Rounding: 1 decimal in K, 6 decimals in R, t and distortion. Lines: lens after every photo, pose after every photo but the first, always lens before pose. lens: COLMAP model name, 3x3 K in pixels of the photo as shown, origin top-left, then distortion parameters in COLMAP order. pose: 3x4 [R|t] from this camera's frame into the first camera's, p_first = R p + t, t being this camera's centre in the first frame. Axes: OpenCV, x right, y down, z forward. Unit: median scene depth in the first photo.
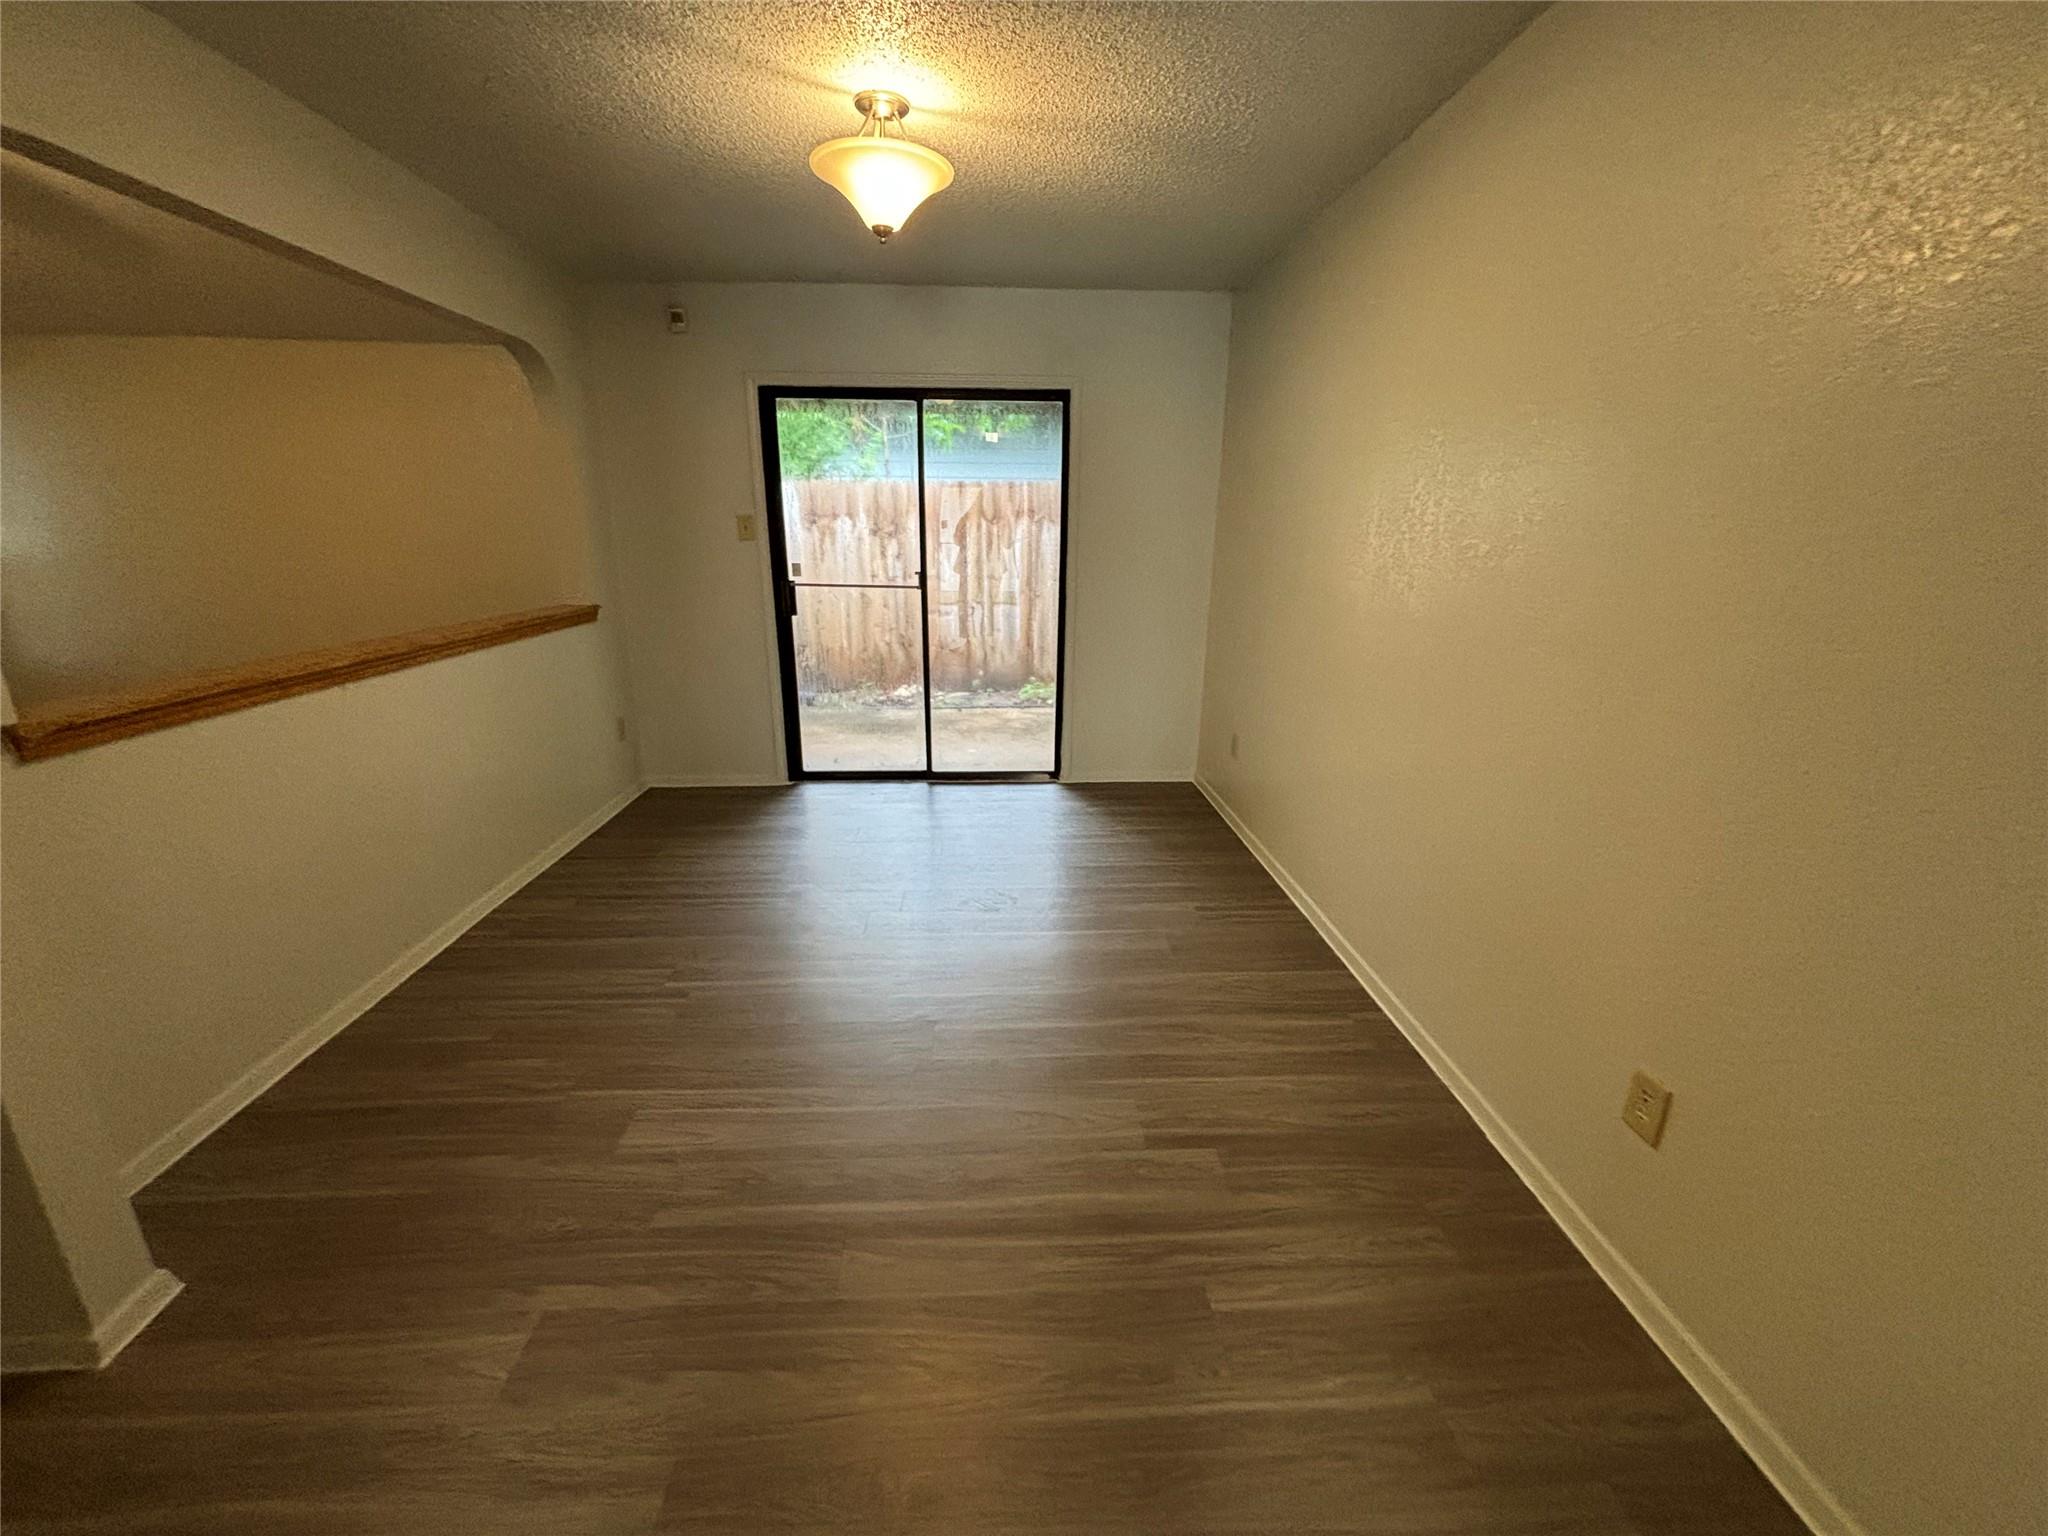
lens RADIAL K [[824.0, 0, 1030.4], [0, 824.0, 774.3], [0, 0, 1]] dist [0.009590, -0.000349]
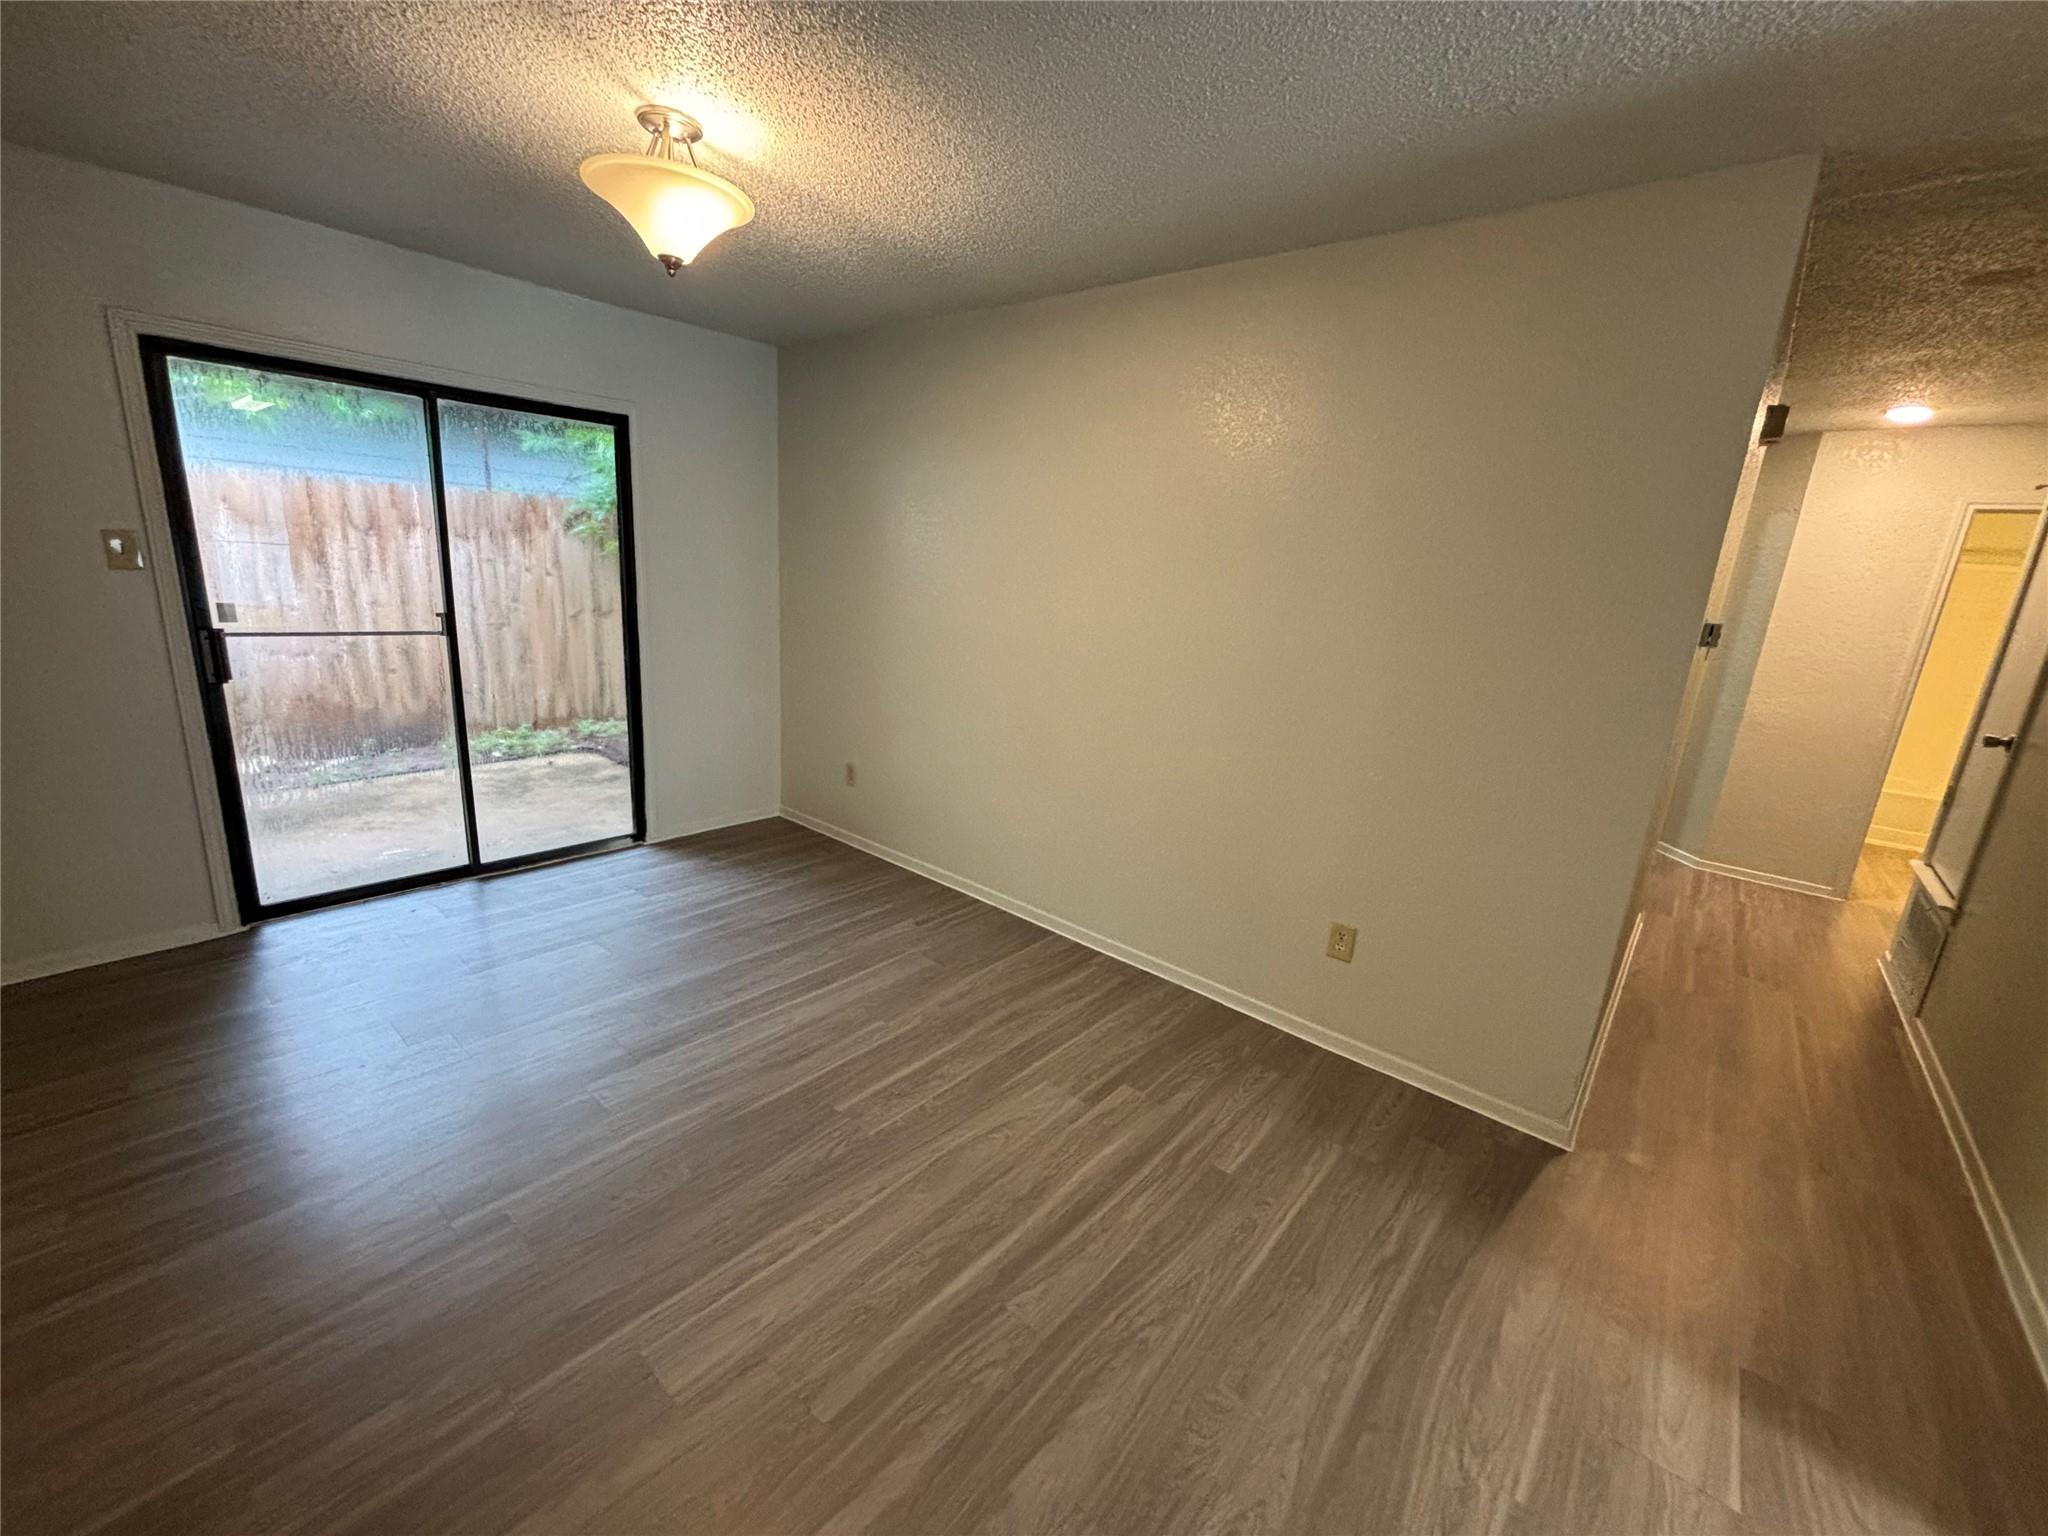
lens RADIAL K [[824.0, 0, 1030.1], [0, 824.0, 764.9], [0, 0, 1]] dist [0.009590, -0.000349]
pose [[0.690583, -0.140069, 0.709561, -0.328447], [0.155651, 0.986862, 0.043320, -0.052852], [-0.706306, 0.080528, 0.703312, 0.073620]]
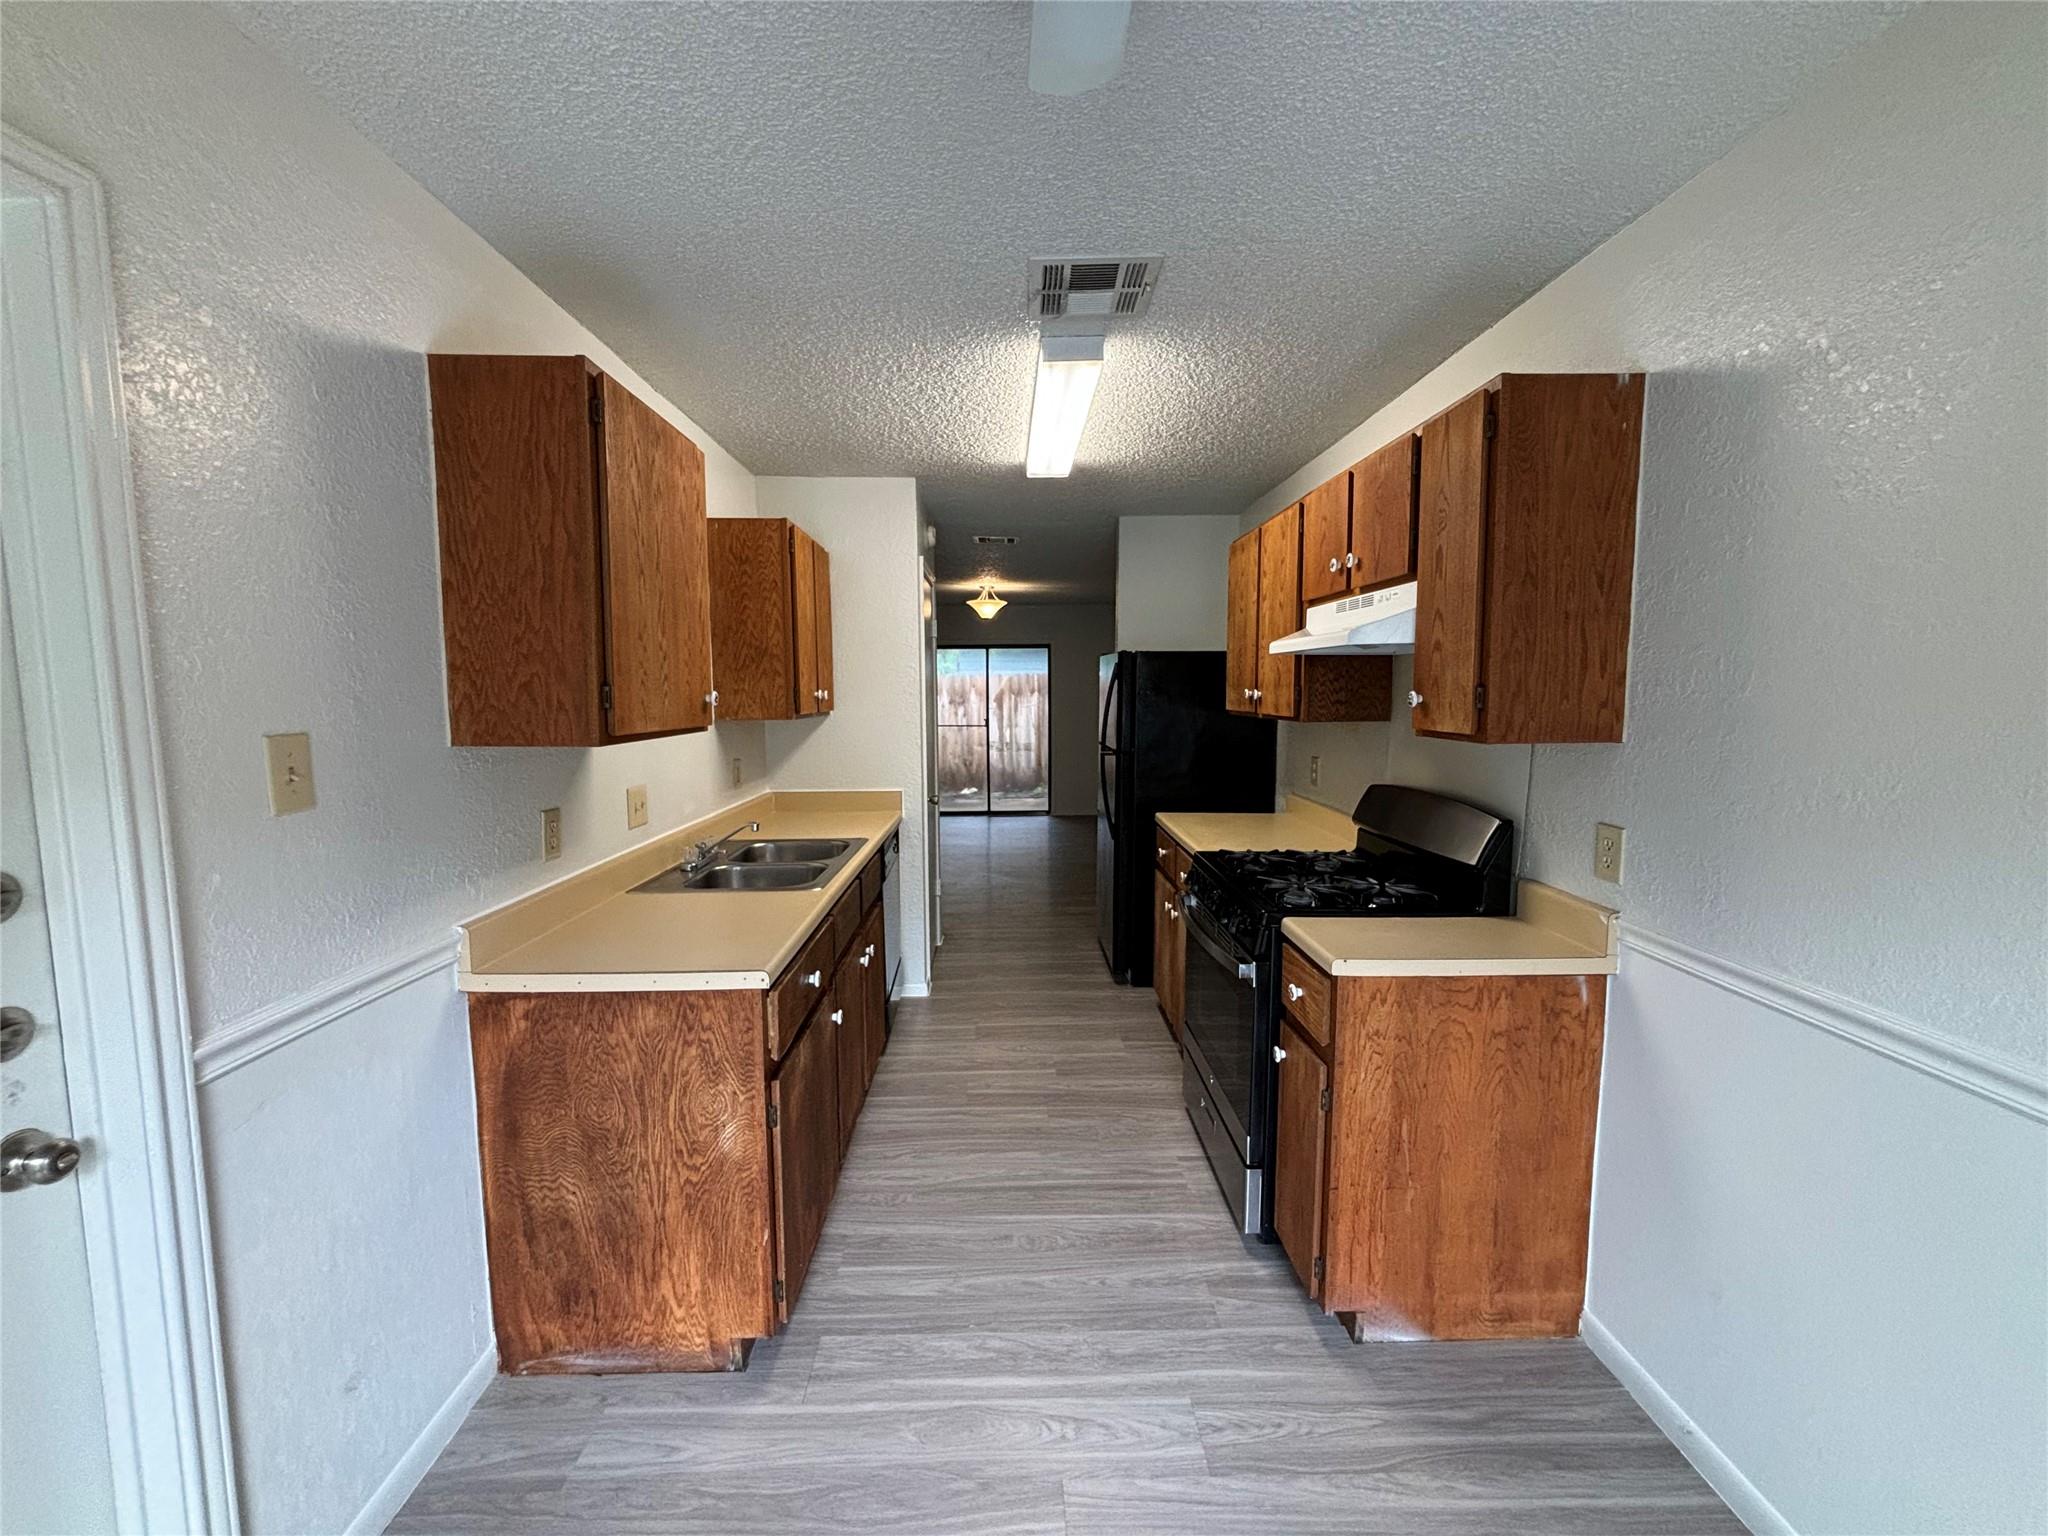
lens RADIAL K [[824.0, 0, 1019.8], [0, 824.0, 767.8], [0, 0, 1]] dist [0.009590, -0.000349]
pose [[0.999196, -0.013806, -0.037653, 0.039831], [0.005975, 0.979647, -0.200640, 0.338420], [0.039656, 0.200254, 0.978941, -1.175810]]
